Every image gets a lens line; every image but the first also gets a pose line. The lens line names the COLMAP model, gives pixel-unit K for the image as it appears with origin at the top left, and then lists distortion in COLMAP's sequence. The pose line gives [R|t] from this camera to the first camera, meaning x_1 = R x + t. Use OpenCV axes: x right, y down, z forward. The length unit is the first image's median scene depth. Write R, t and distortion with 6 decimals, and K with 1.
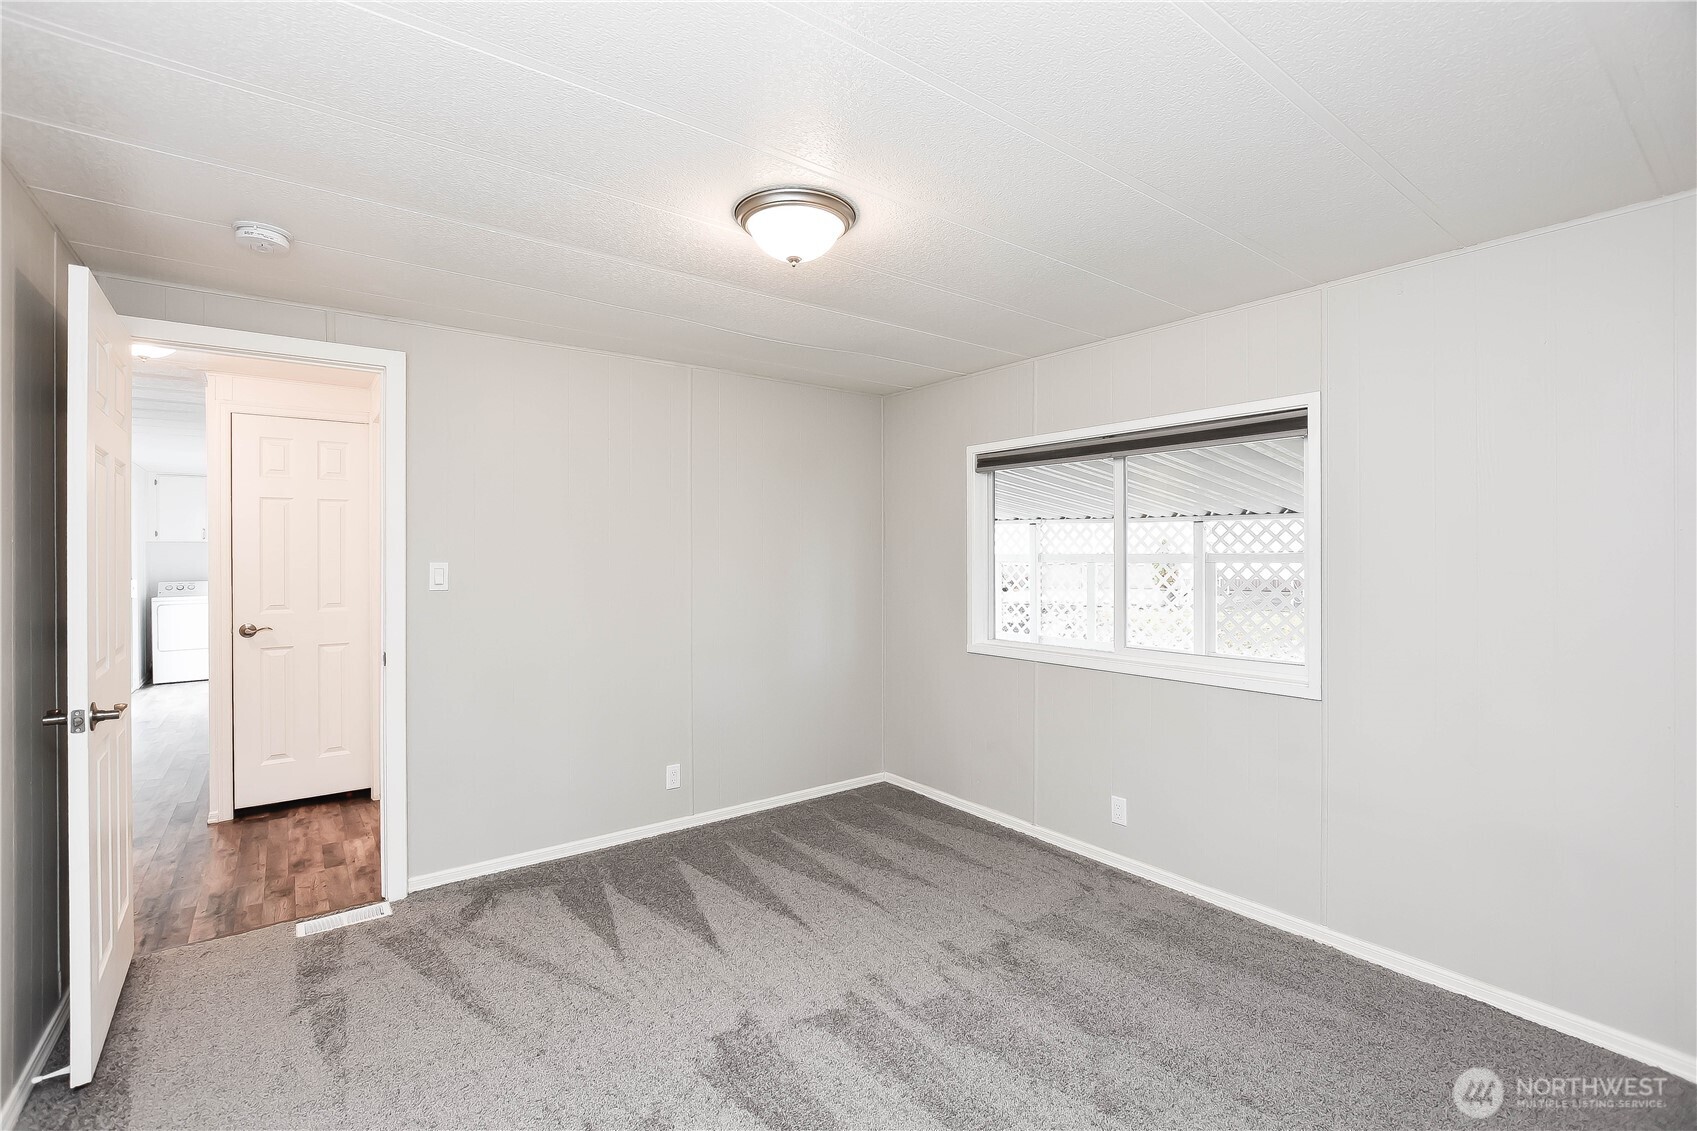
lens RADIAL K [[741.0, 0, 839.0], [0, 741.0, 552.7], [0, 0, 1]] dist [-0.016814, 0.000896]
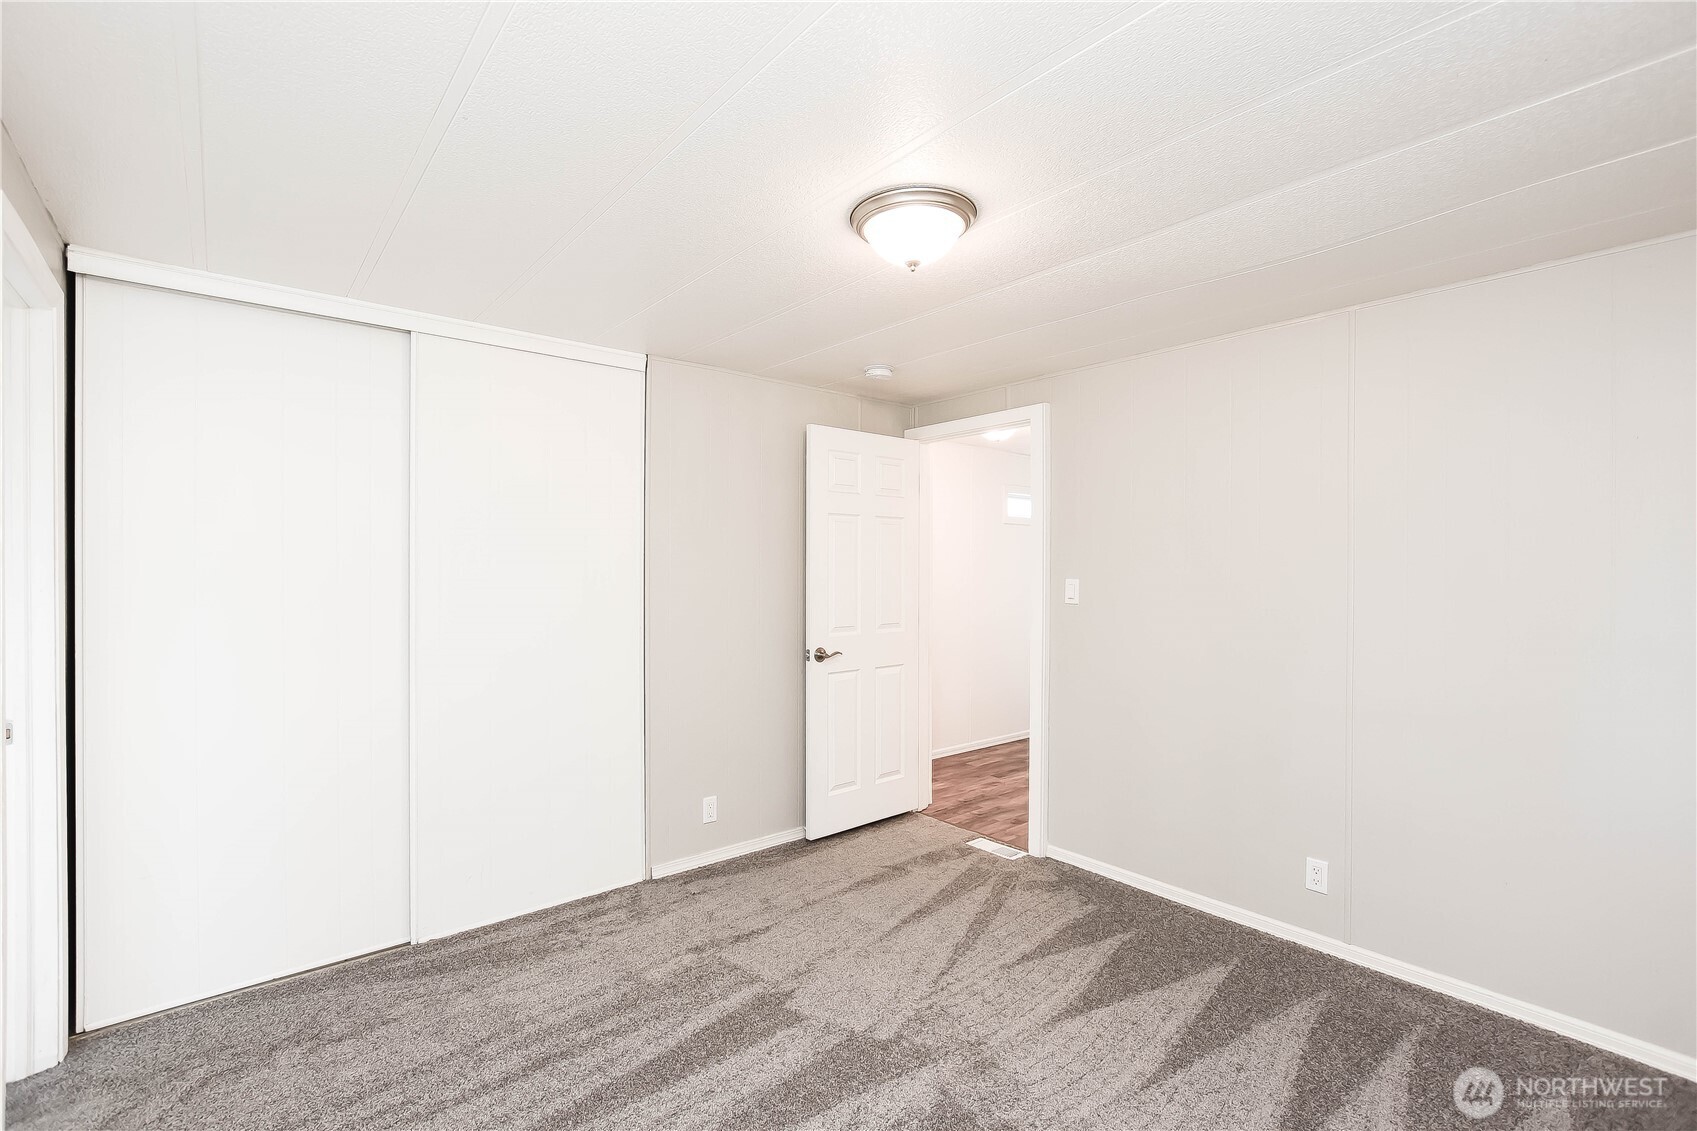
lens RADIAL K [[785.7, 0, 848.5], [0, 785.7, 565.5], [0, 0, 1]] dist [-0.001307, 0.000109]
pose [[0.046747, -0.000201, -0.998907, 0.753503], [-0.002405, 0.999997, -0.000313, -0.007604], [0.998904, 0.002417, 0.046747, 0.695664]]
